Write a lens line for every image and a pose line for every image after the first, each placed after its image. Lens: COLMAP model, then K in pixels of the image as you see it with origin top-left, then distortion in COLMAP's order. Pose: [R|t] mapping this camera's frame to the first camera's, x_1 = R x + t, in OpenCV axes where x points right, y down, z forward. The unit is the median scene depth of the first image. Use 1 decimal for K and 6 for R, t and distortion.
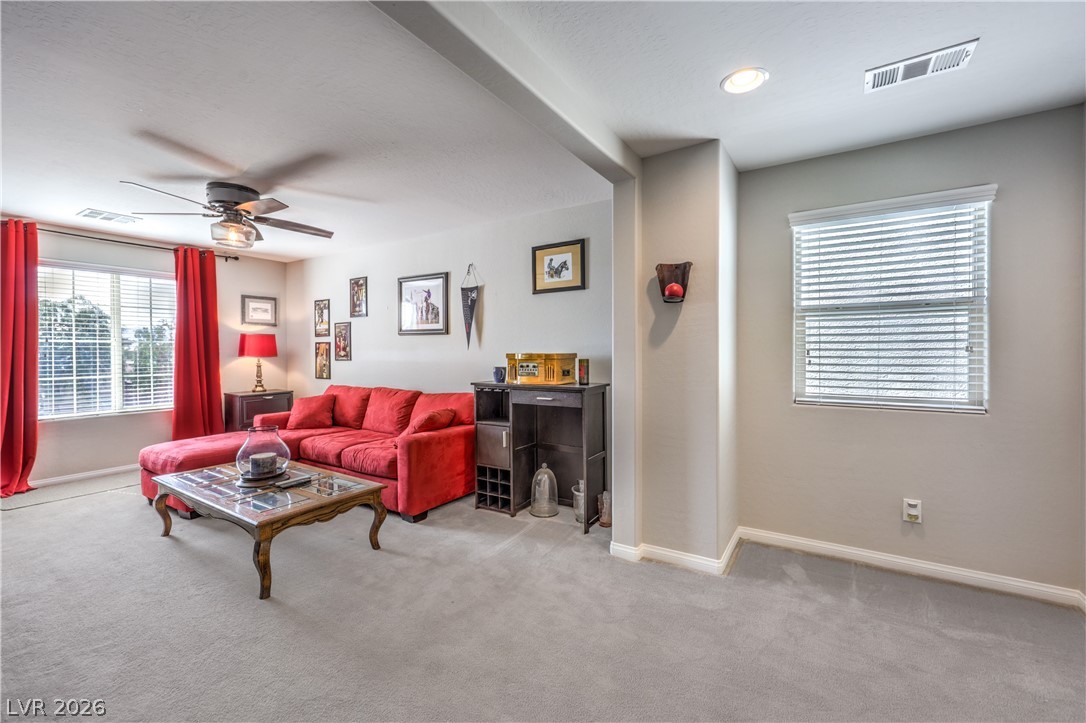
lens RADIAL K [[446.9, 0, 549.8], [0, 446.9, 356.3], [0, 0, 1]] dist [0.016024, 0.000202]
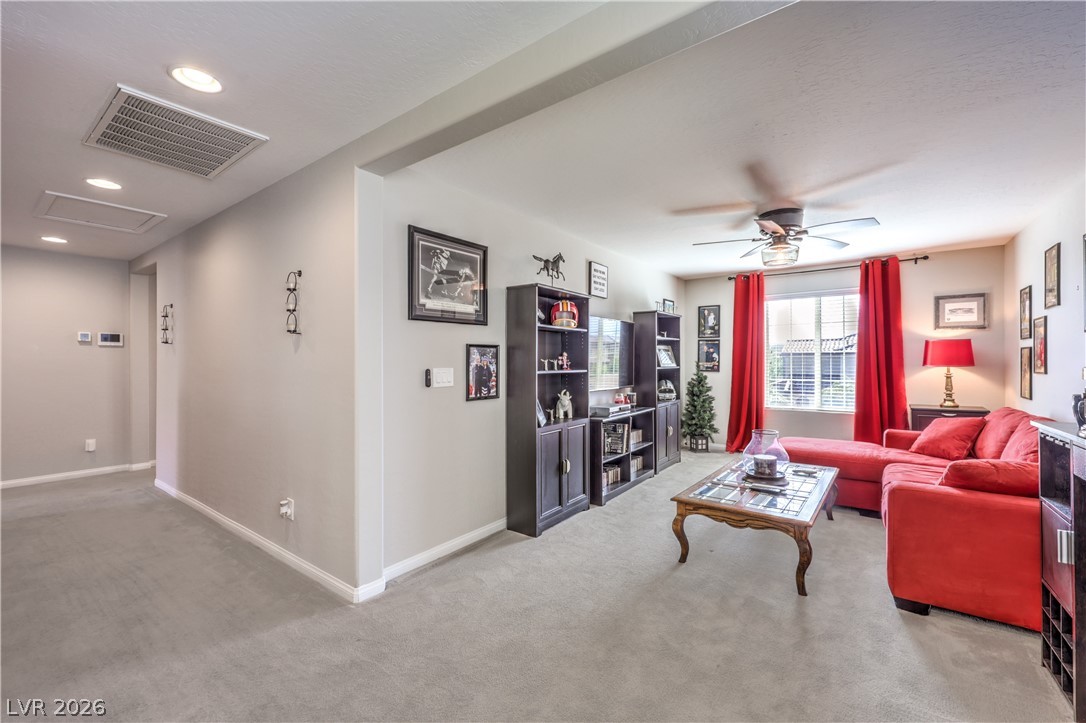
lens RADIAL K [[446.9, 0, 554.8], [0, 446.9, 359.3], [0, 0, 1]] dist [0.016024, 0.000202]
pose [[-0.044767, -0.000988, -0.998997, 0.258869], [-0.009685, 0.999953, -0.000555, -0.004439], [0.998950, 0.009650, -0.044775, 0.304535]]
